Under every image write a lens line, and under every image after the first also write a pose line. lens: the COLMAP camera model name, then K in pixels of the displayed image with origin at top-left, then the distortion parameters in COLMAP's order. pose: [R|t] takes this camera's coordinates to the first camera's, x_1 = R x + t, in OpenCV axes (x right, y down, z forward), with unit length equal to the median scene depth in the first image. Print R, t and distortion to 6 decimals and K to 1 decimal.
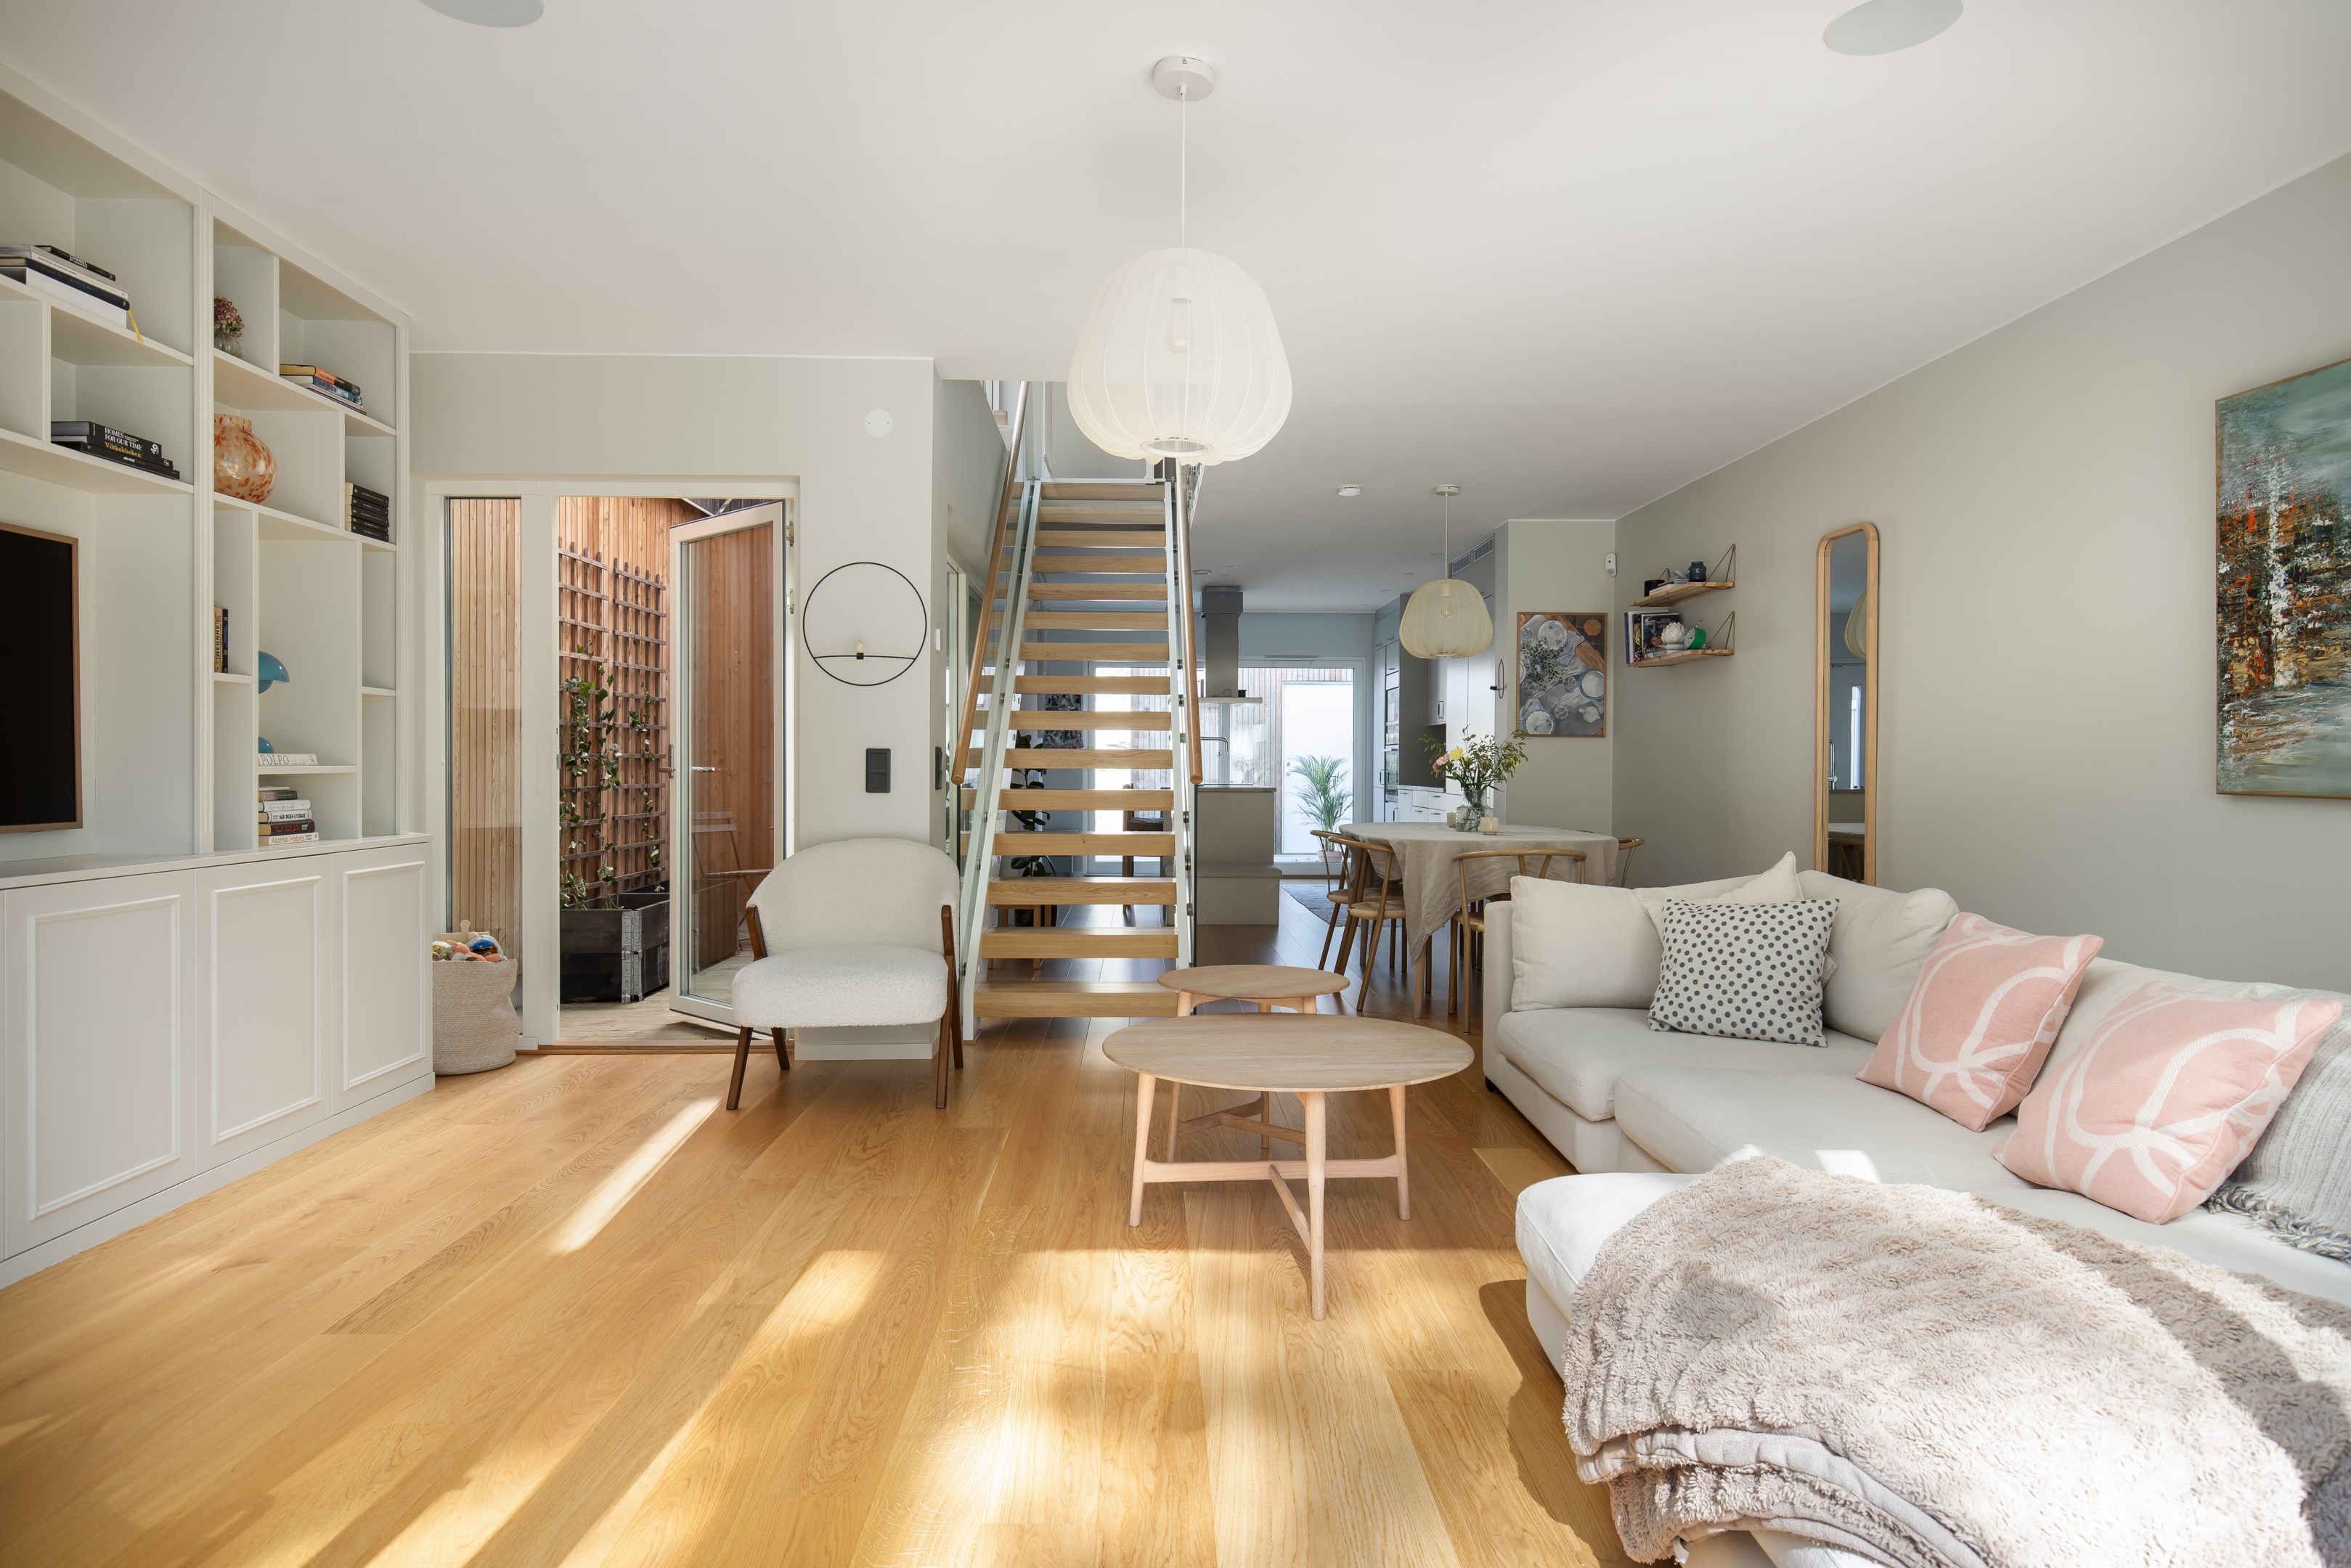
lens RADIAL K [[1379.4, 0, 1175.5], [0, 1379.4, 784.0], [0, 0, 1]] dist [0.018306, -0.000046]
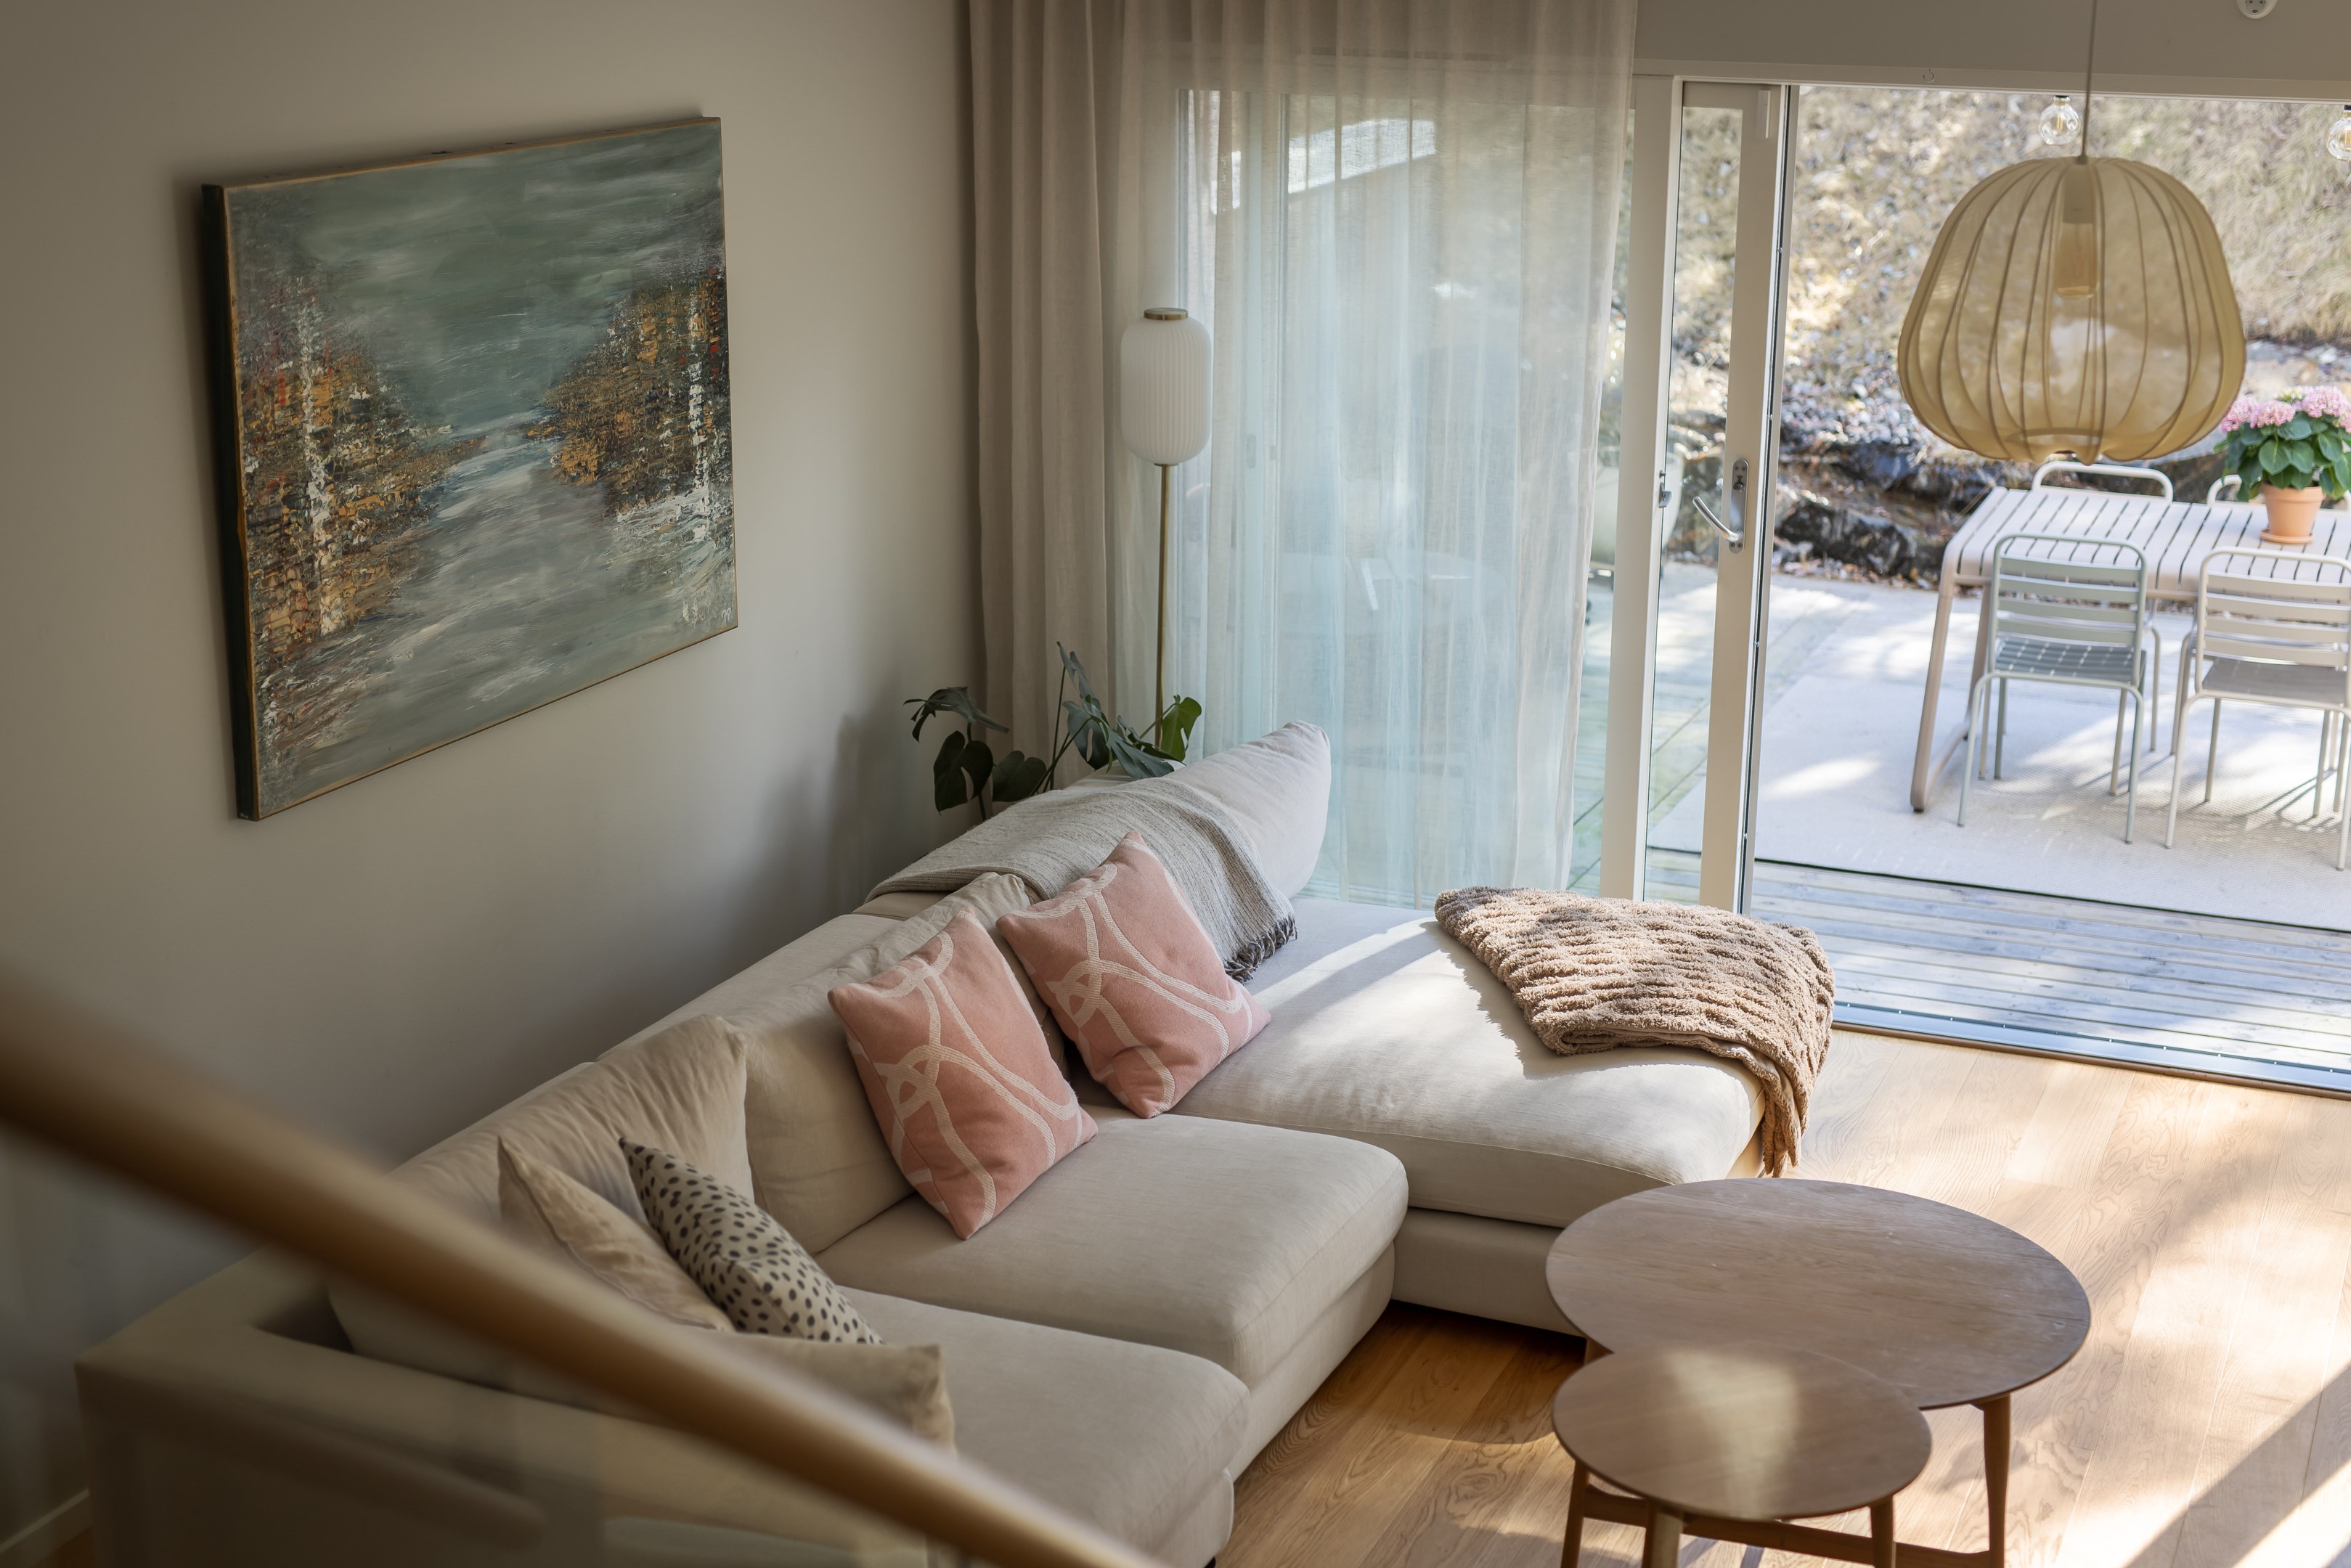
lens RADIAL K [[3247.9, 0, 1175.5], [0, 3247.9, 784.0], [0, 0, 1]] dist [0.003138, 0.006068]
pose [[-0.908180, -0.126835, 0.398902, -0.212165], [-0.003204, 0.955065, 0.296378, -0.460443], [-0.418568, 0.267887, -0.867777, 2.178412]]
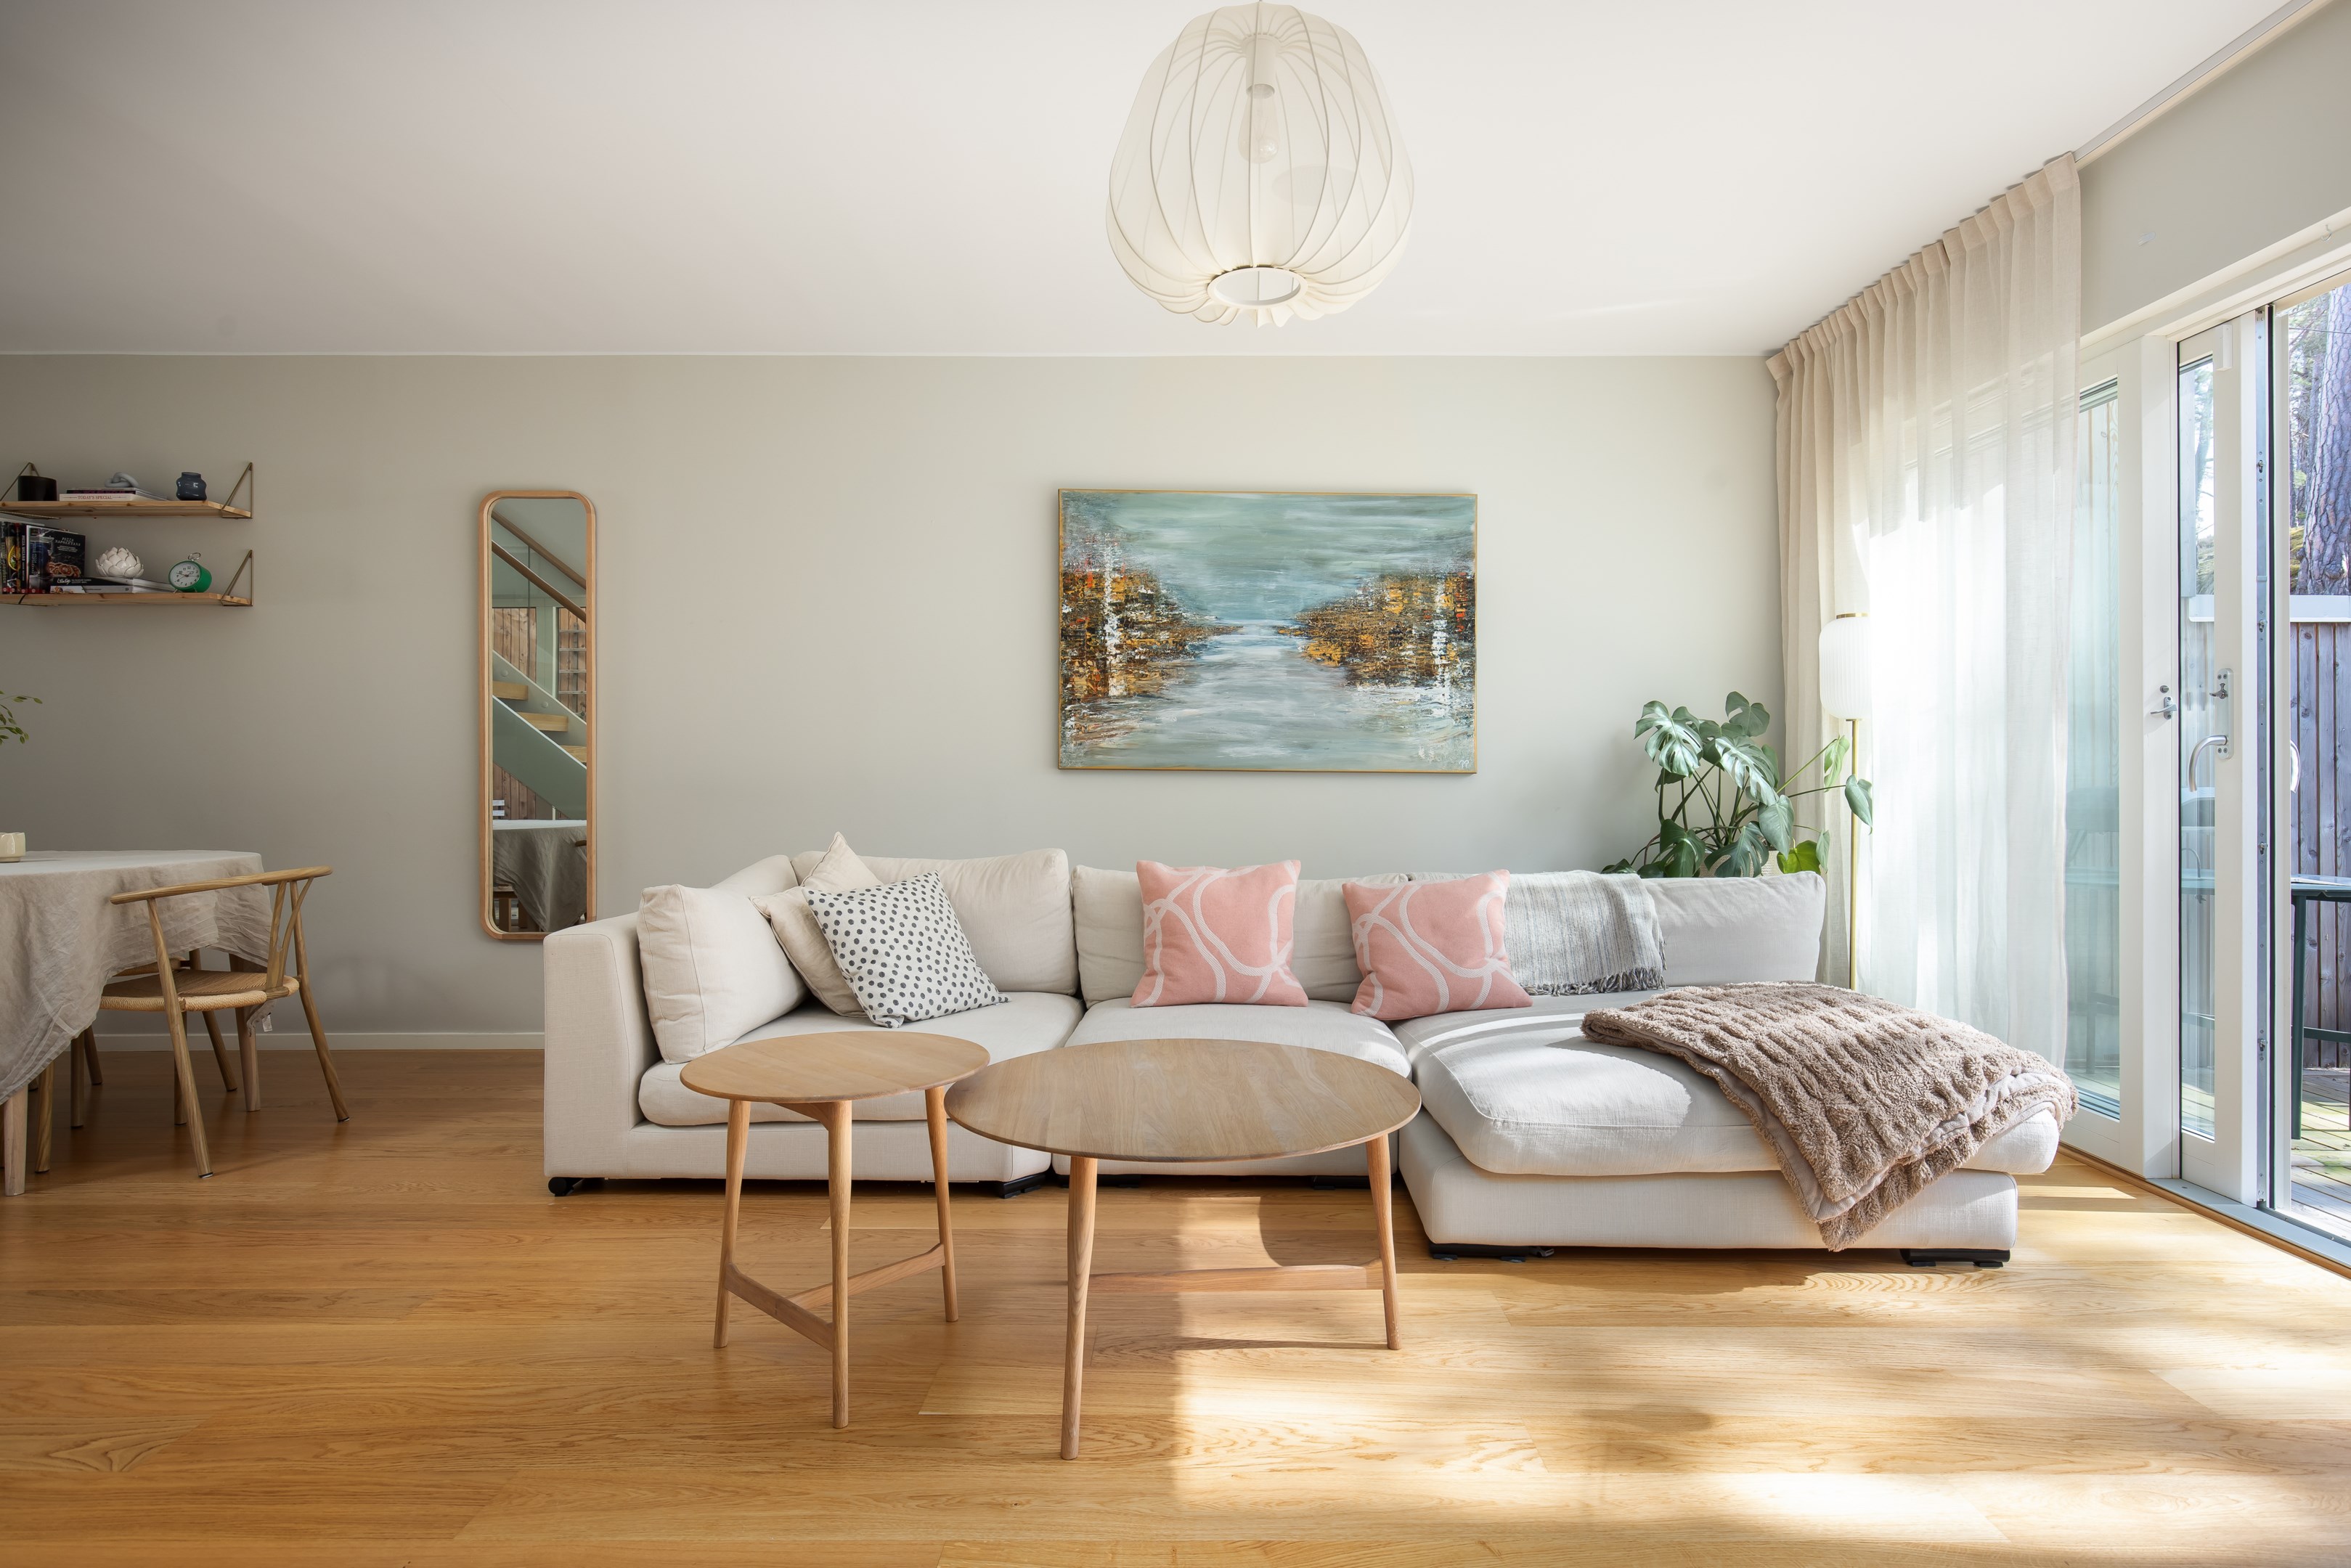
lens RADIAL K [[1377.0, 0, 1203.9], [0, 1377.0, 765.9], [0, 0, 1]] dist [-0.004709, -0.000763]
pose [[0.016573, -0.007106, 0.999837, -0.662818], [0.014953, 0.999865, 0.006859, -0.003886], [-0.999751, 0.014837, 0.016677, 0.868235]]
